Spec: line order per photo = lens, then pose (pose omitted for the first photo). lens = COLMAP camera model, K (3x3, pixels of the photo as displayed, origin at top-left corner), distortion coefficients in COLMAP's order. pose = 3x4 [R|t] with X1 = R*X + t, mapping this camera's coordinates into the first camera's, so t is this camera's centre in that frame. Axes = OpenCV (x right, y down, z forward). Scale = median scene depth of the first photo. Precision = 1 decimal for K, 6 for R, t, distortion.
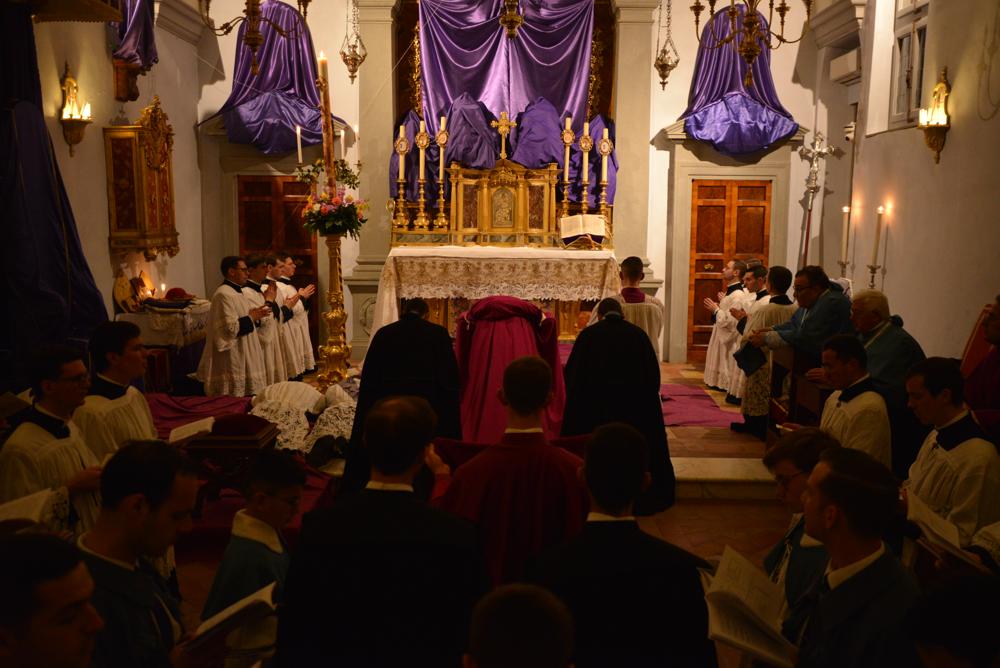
lens RADIAL K [[944.8, 0, 500.0], [0, 944.8, 334.0], [0, 0, 1]] dist [-0.000499, 0.003209]
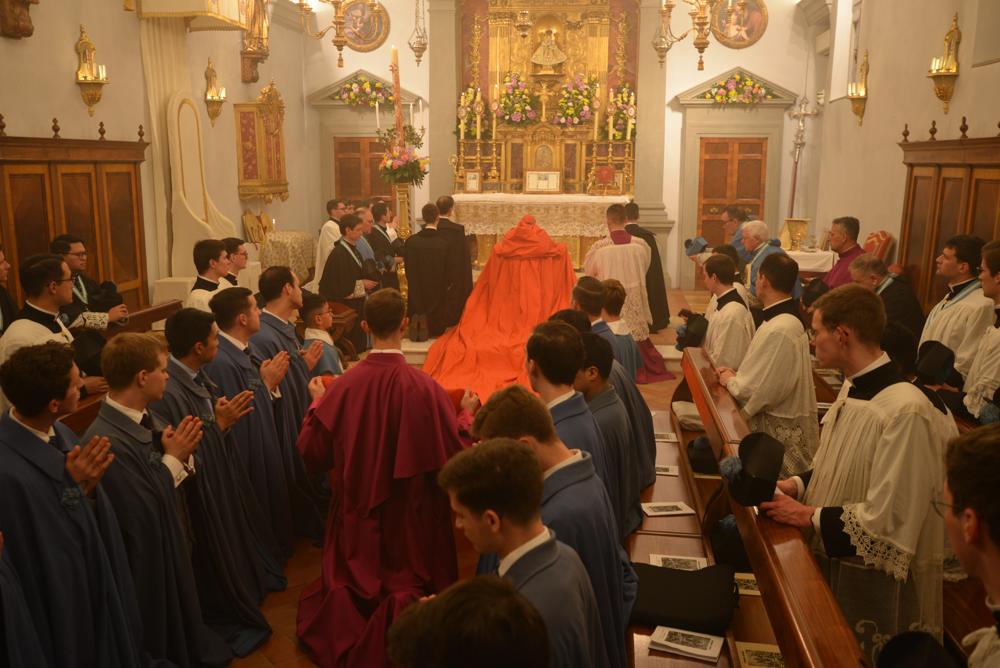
lens RADIAL K [[944.8, 0, 500.0], [0, 944.8, 334.0], [0, 0, 1]] dist [-0.000499, 0.003209]
pose [[0.993270, 0.016355, -0.114662, 0.095524], [-0.010537, 0.998635, 0.051160, 0.029728], [0.115342, -0.049608, 0.992086, -0.252400]]
